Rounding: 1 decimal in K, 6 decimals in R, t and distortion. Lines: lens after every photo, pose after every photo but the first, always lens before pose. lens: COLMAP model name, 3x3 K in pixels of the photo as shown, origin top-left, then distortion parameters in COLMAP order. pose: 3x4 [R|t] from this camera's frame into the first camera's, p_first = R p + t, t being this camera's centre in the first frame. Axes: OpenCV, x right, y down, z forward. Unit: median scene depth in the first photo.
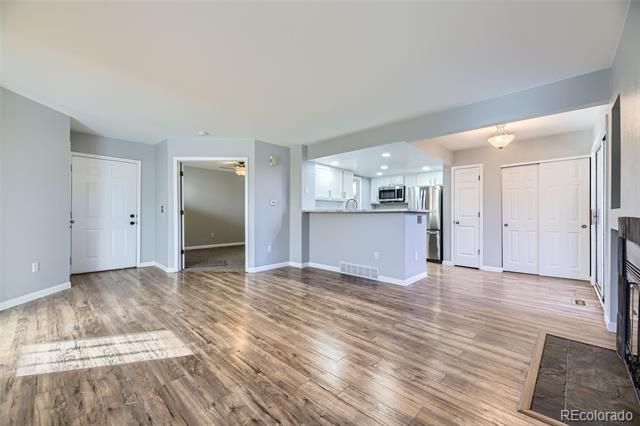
lens RADIAL K [[257.8, 0, 317.7], [0, 257.8, 215.6], [0, 0, 1]] dist [0.009160, -0.000688]
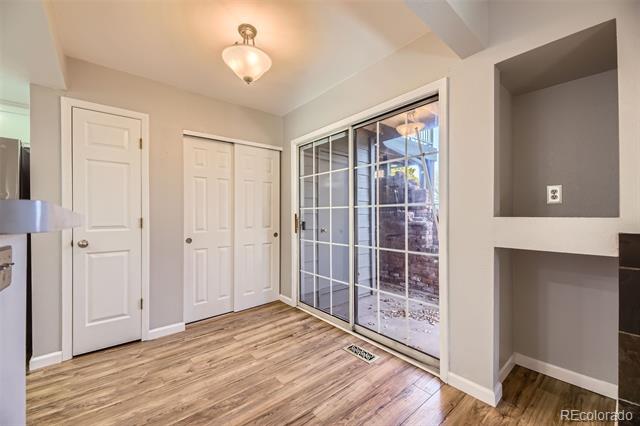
lens RADIAL K [[255.3, 0, 318.0], [0, 255.3, 214.1], [0, 0, 1]] dist [0.008938, -0.000443]
pose [[0.115936, 0.000009, 0.993257, 0.322495], [0.009544, 0.999954, -0.001123, -0.025462], [-0.993211, 0.009610, 0.115930, 0.997752]]
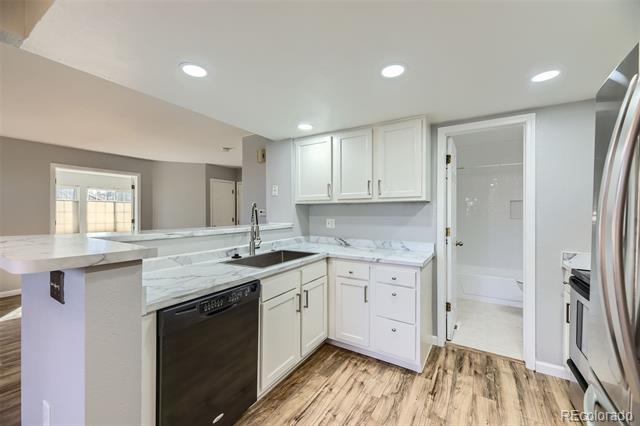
lens RADIAL K [[257.0, 0, 319.1], [0, 257.0, 212.5], [0, 0, 1]] dist [0.011343, -0.000579]
pose [[0.209208, -0.007152, -0.977845, 0.891161], [-0.006110, 0.999944, -0.008621, -0.068505], [0.977852, 0.007778, 0.209153, 1.546124]]
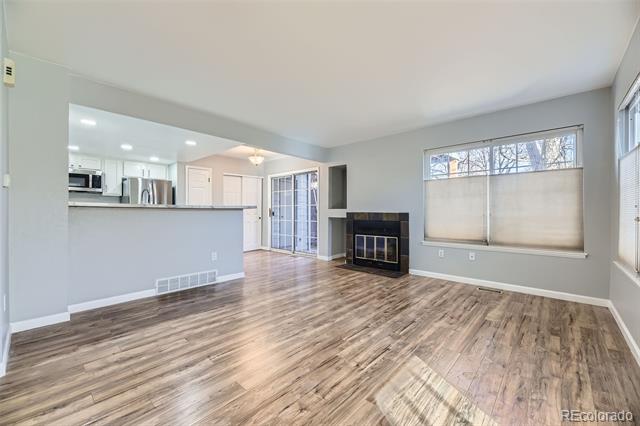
lens RADIAL K [[259.1, 0, 318.4], [0, 259.1, 212.0], [0, 0, 1]] dist [0.014312, -0.000148]
pose [[-0.019614, -0.005286, 0.999794, -0.886246], [0.004175, 0.999977, 0.005369, -0.006311], [-0.999799, 0.004280, -0.019591, 0.830858]]
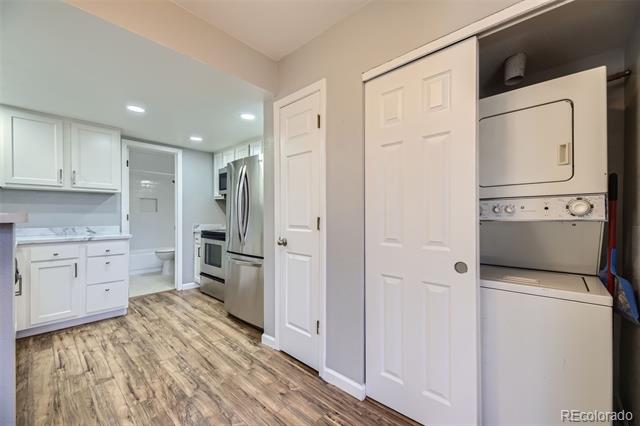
lens RADIAL K [[254.8, 0, 320.3], [0, 254.8, 216.8], [0, 0, 1]] dist [-0.000603, -0.000479]
pose [[0.999528, -0.001624, 0.030674, 0.968597], [0.001508, 0.999992, 0.003832, -0.023102], [-0.030680, -0.003784, 0.999522, 1.020210]]
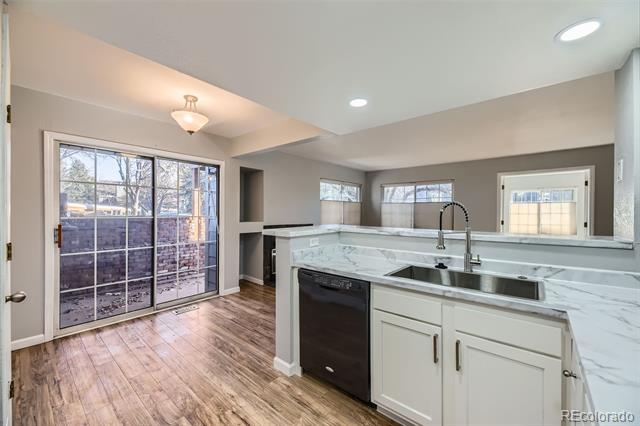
lens RADIAL K [[255.3, 0, 318.0], [0, 255.3, 214.1], [0, 0, 1]] dist [0.008938, -0.000443]
pose [[-0.998620, -0.009185, -0.051707, 0.501959], [-0.009796, 0.999885, 0.011561, -0.077495], [0.051595, 0.012052, -0.998595, 2.019772]]
